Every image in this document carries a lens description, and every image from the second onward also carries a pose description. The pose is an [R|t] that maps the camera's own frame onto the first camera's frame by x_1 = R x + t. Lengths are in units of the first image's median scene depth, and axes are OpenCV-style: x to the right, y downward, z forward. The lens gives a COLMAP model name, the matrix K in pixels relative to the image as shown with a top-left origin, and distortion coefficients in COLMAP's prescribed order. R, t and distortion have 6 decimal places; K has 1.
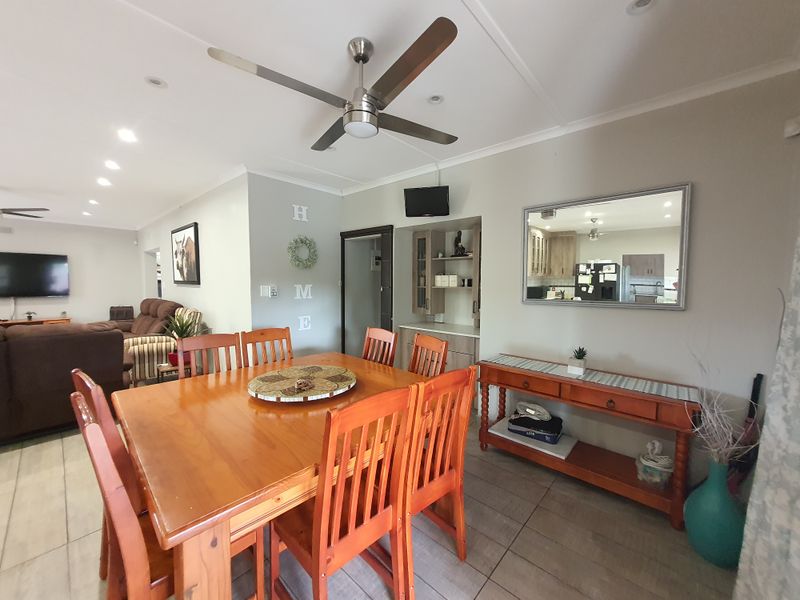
lens RADIAL K [[318.4, 0, 395.9], [0, 318.4, 304.8], [0, 0, 1]] dist [0.008053, 0.001191]
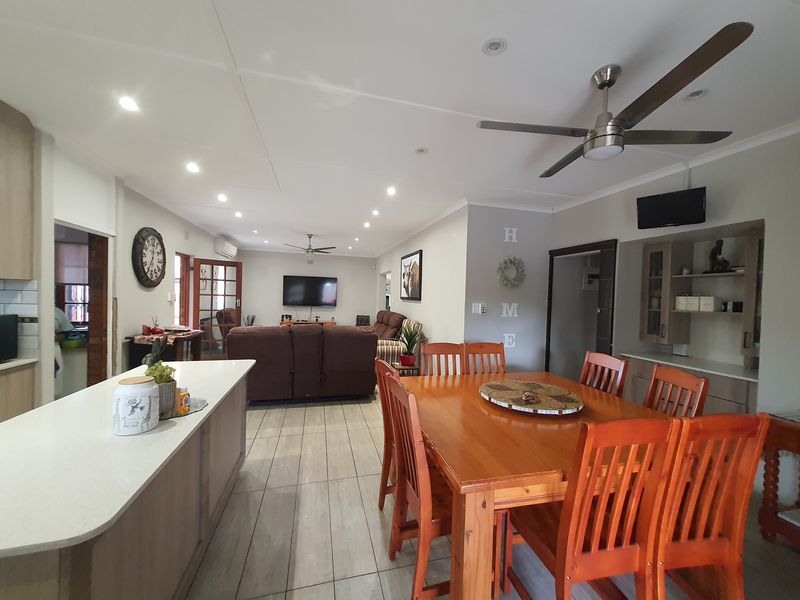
lens RADIAL K [[318.4, 0, 403.1], [0, 318.4, 304.8], [0, 0, 1]] dist [0.008053, 0.001191]
pose [[0.847836, 0.032373, -0.529269, -0.045177], [-0.060728, 0.997495, -0.036268, 0.001281], [0.526770, 0.062891, 0.847678, -0.075371]]
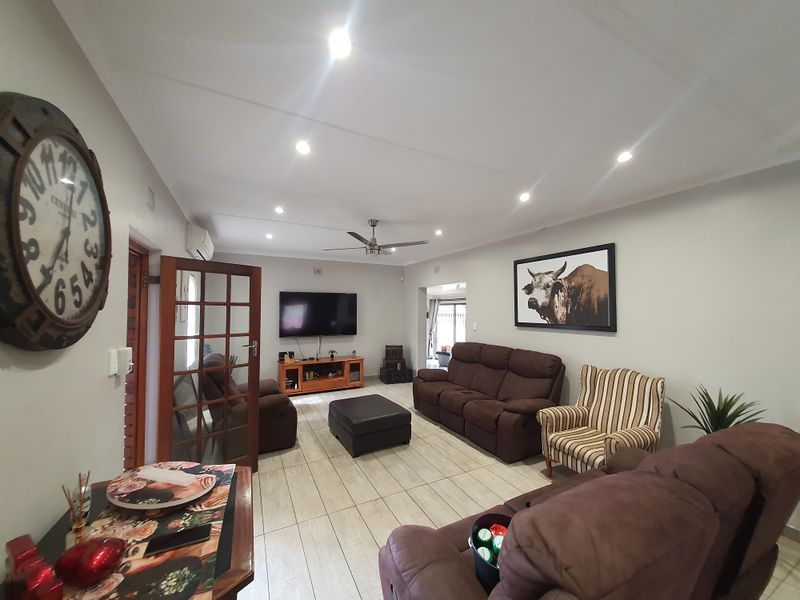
lens RADIAL K [[318.4, 0, 411.2], [0, 318.4, 306.1], [0, 0, 1]] dist [0.008053, 0.001191]
pose [[0.941837, -0.010696, -0.335899, -1.070193], [-0.018587, 0.996306, -0.083844, -0.070349], [0.335555, 0.085211, 0.938159, 0.266053]]
